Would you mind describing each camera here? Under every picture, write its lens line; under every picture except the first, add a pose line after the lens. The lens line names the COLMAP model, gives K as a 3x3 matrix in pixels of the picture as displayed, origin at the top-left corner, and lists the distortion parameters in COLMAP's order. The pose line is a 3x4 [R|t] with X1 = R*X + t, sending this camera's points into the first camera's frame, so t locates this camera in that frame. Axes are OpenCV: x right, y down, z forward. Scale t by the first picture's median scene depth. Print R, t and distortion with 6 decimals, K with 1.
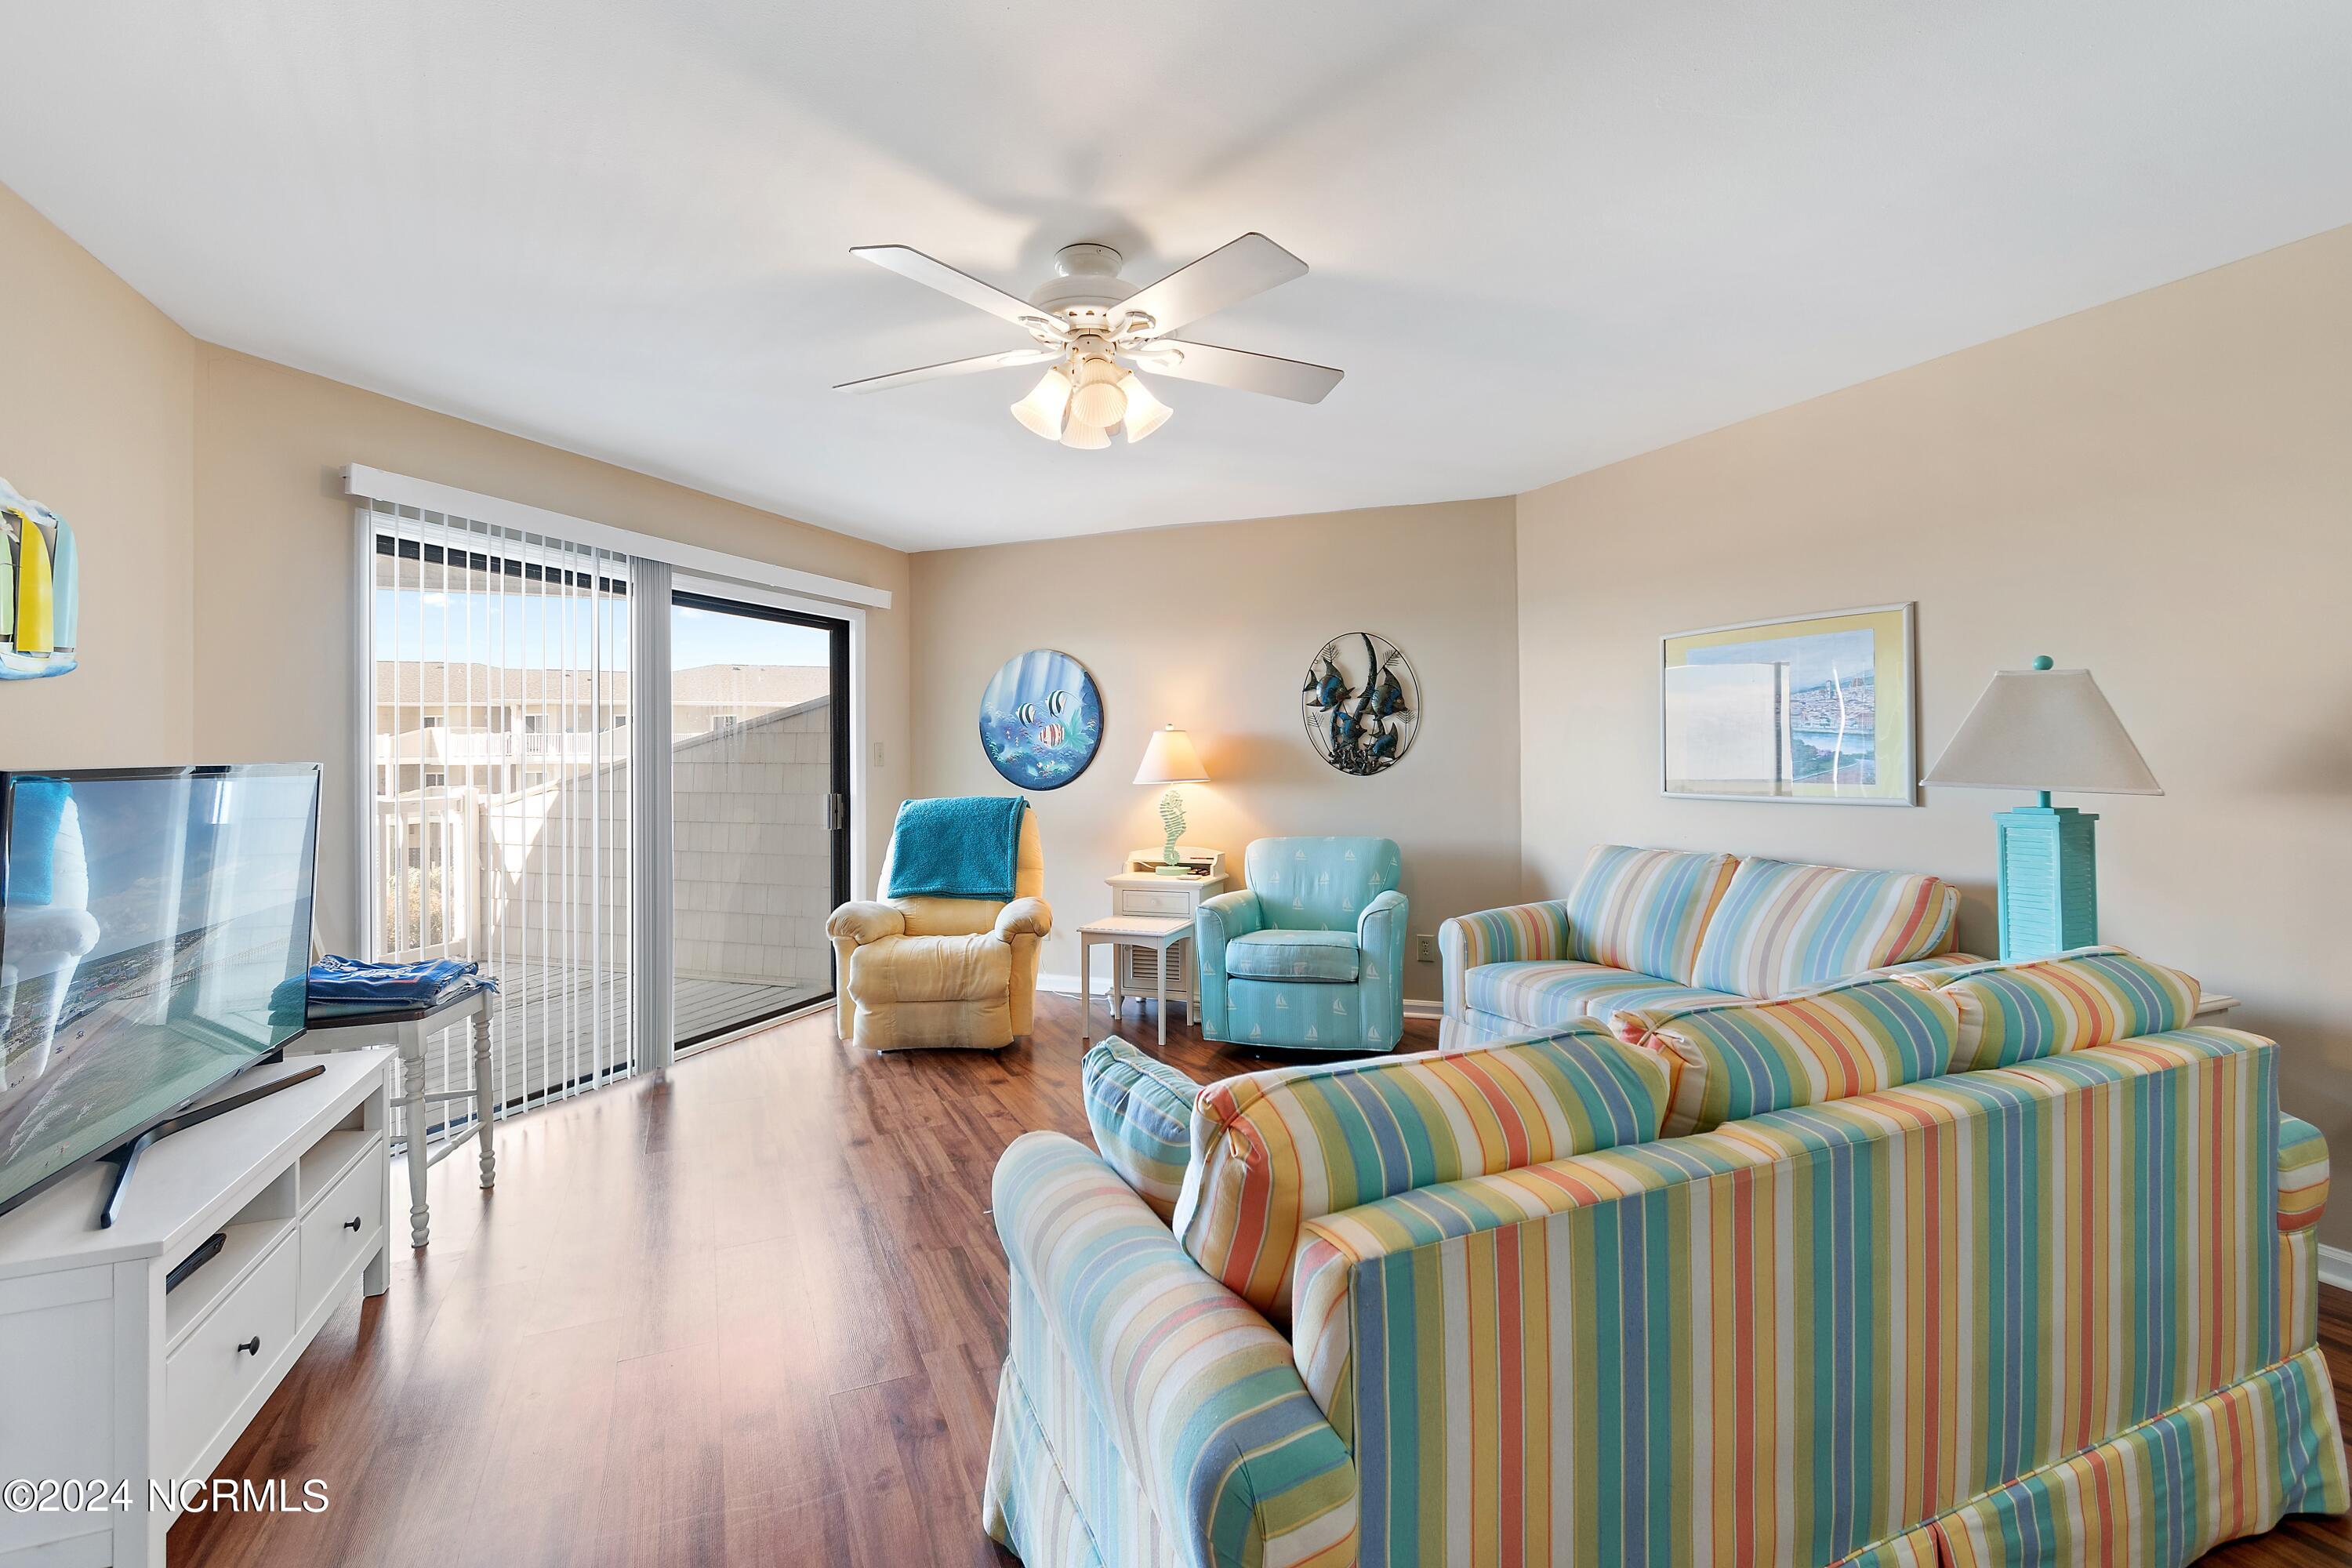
lens RADIAL K [[1046.4, 0, 1165.3], [0, 1046.4, 746.6], [0, 0, 1]] dist [0.003070, -0.001999]
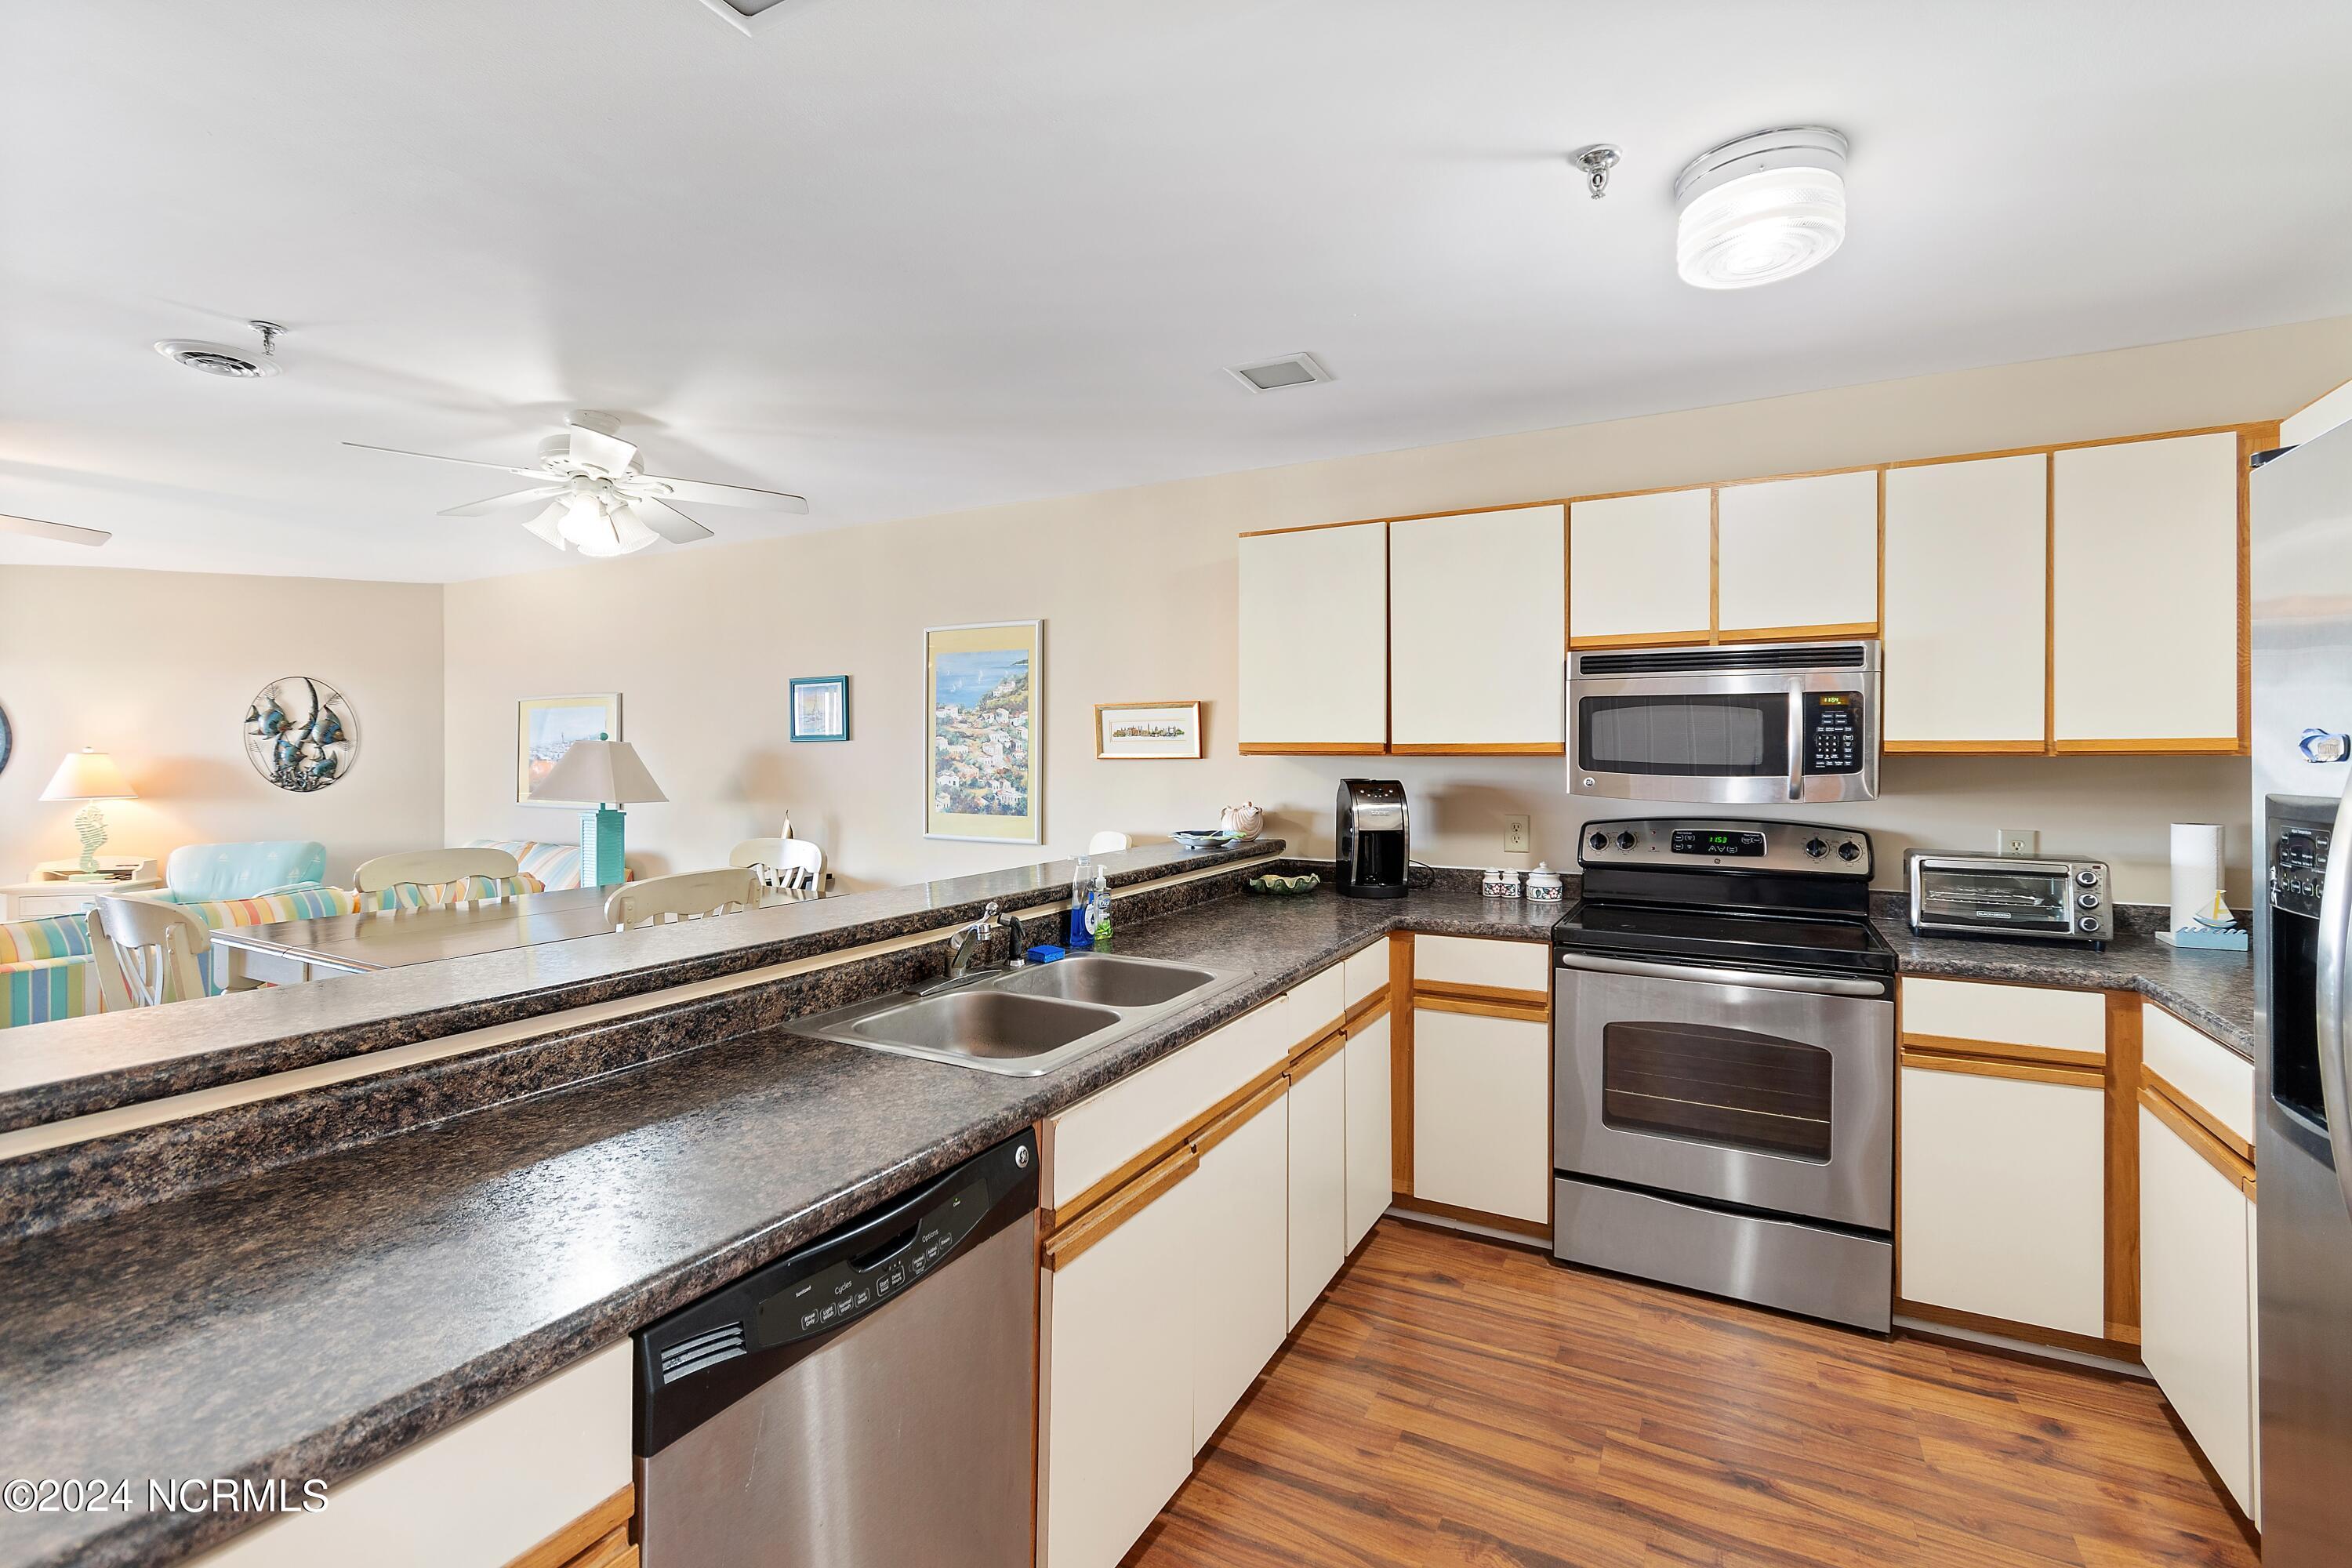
lens RADIAL K [[1046.4, 0, 1177.3], [0, 1046.4, 755.0], [0, 0, 1]] dist [0.003070, -0.001999]
pose [[0.793249, 0.015724, 0.608695, 0.310272], [-0.015281, 0.999866, -0.005915, -0.030435], [-0.608706, -0.004610, 0.793382, -0.761464]]
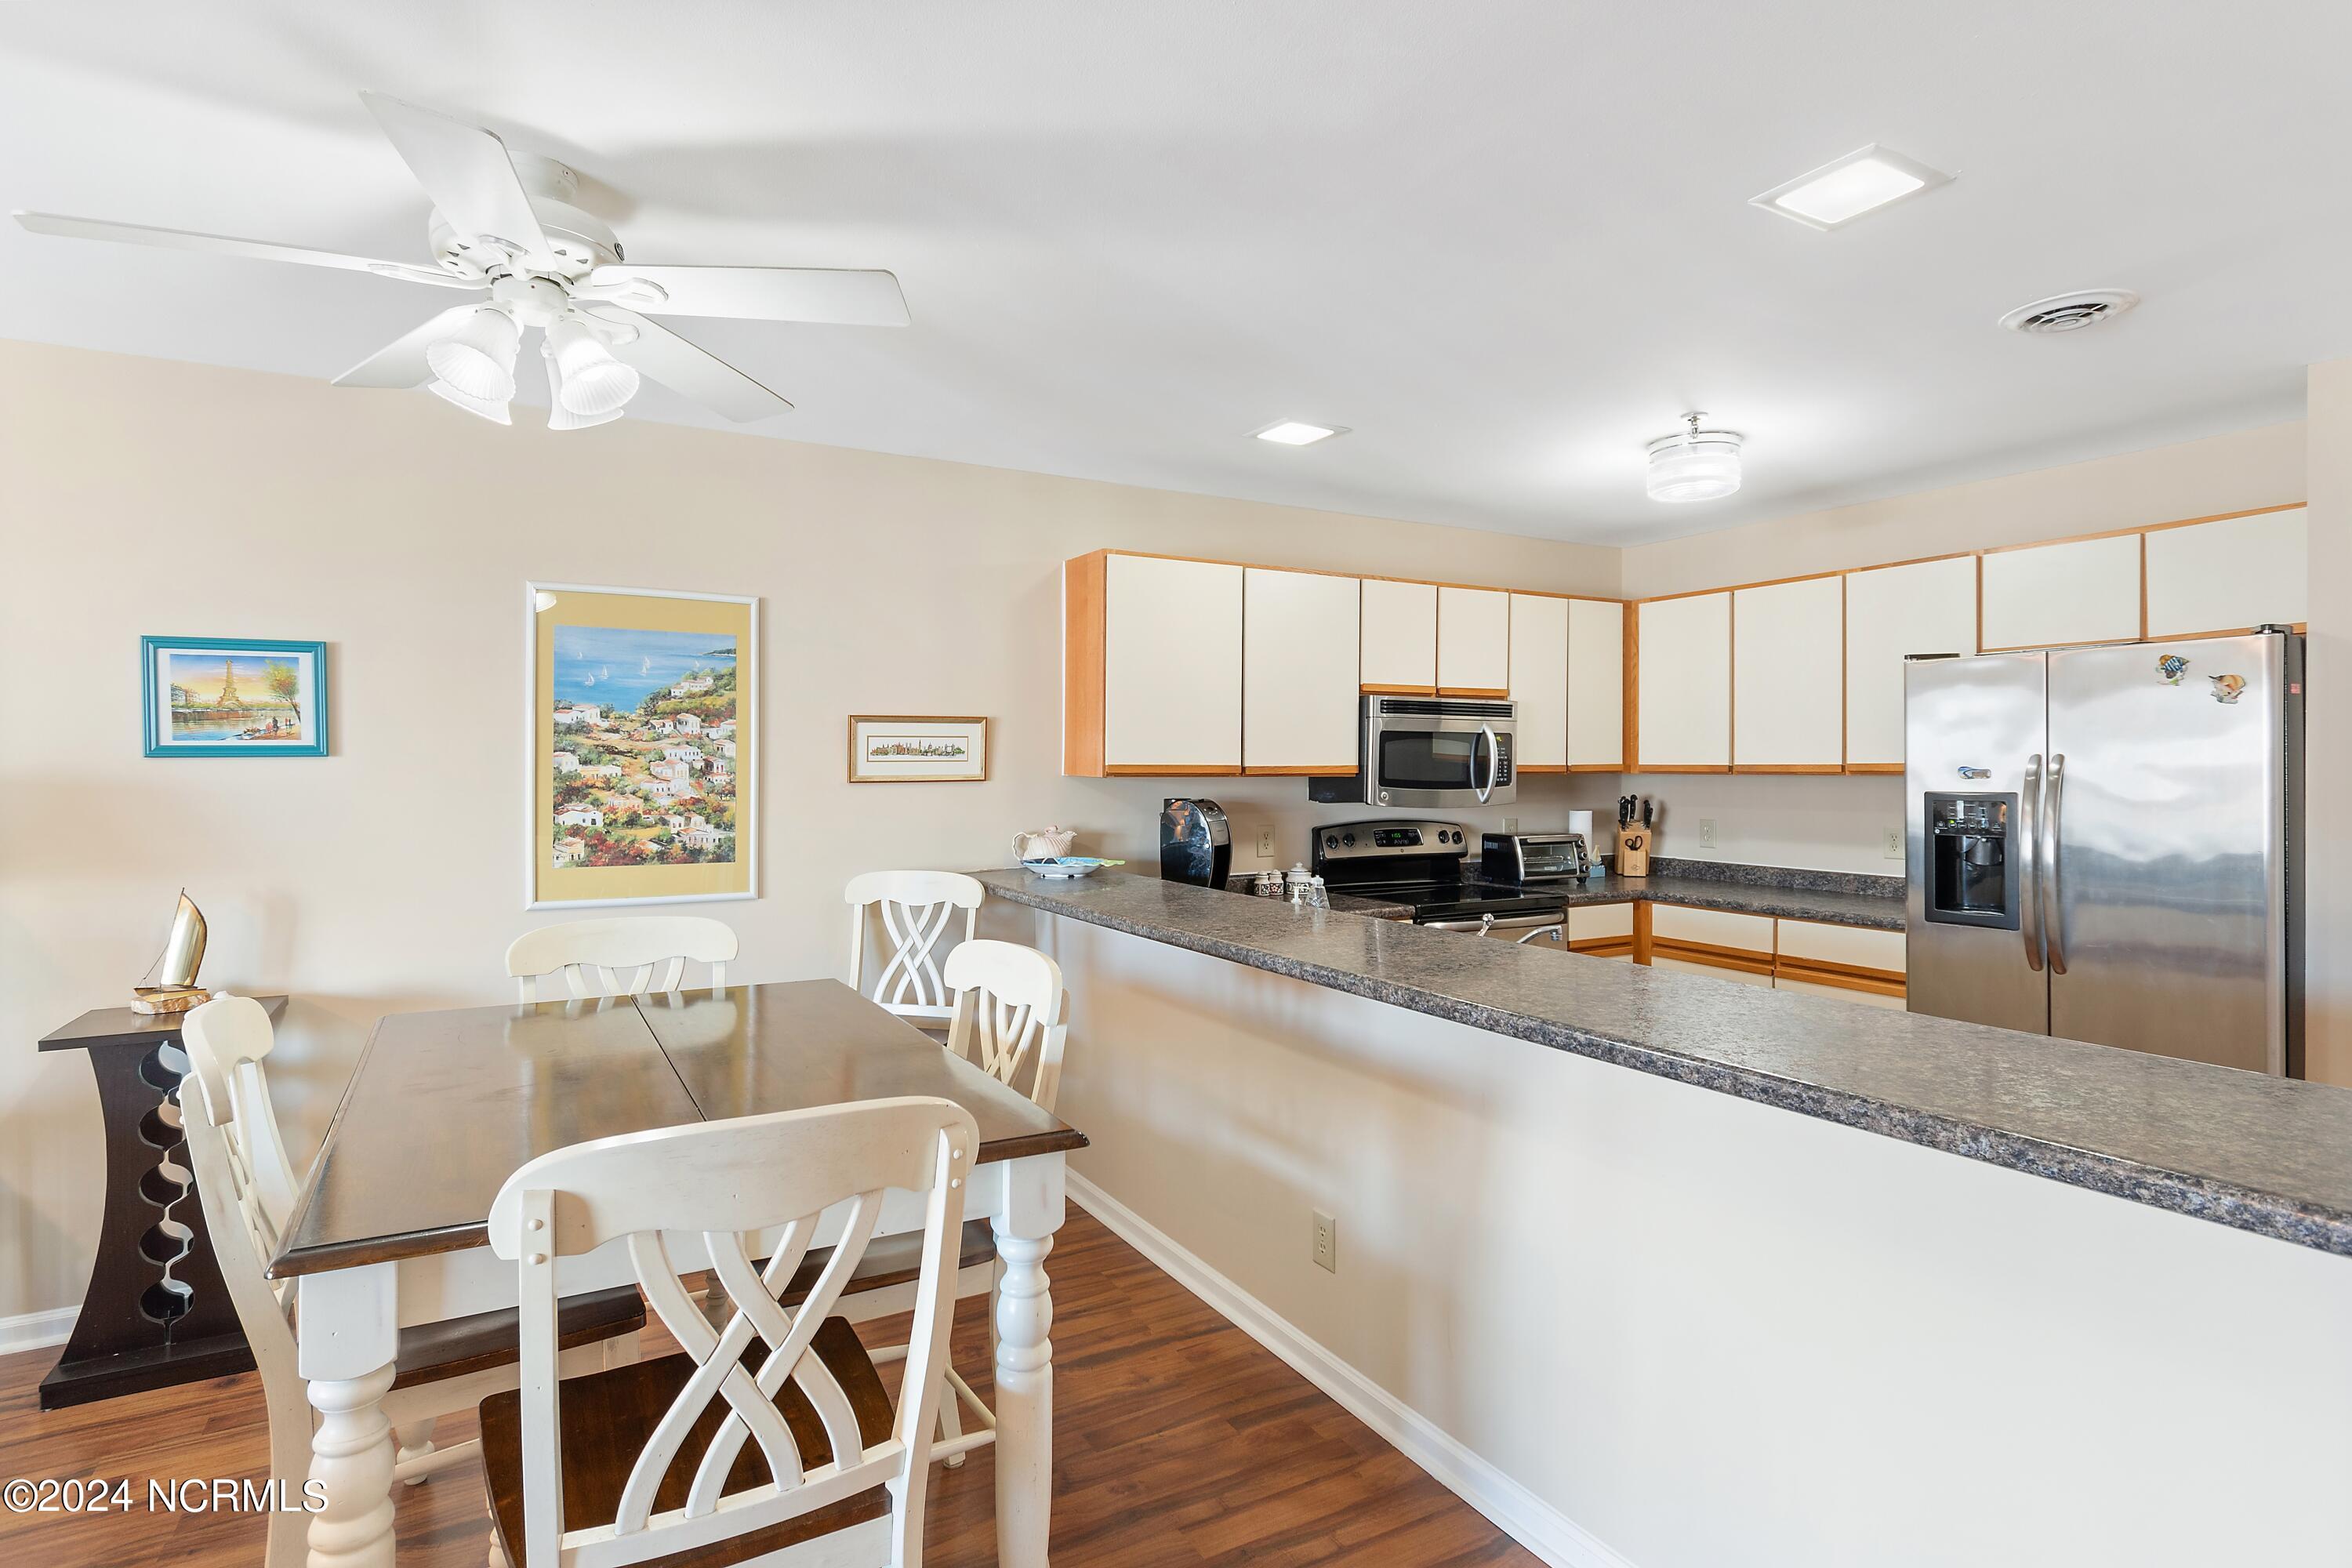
lens RADIAL K [[1190.3, 0, 1191.5], [0, 1190.3, 769.9], [0, 0, 1]] dist [0.005989, -0.004793]
pose [[-0.098907, 0.011968, 0.995025, -0.089291], [-0.000608, 0.999927, -0.012087, -0.030445], [-0.995097, -0.001801, -0.098892, -0.064398]]
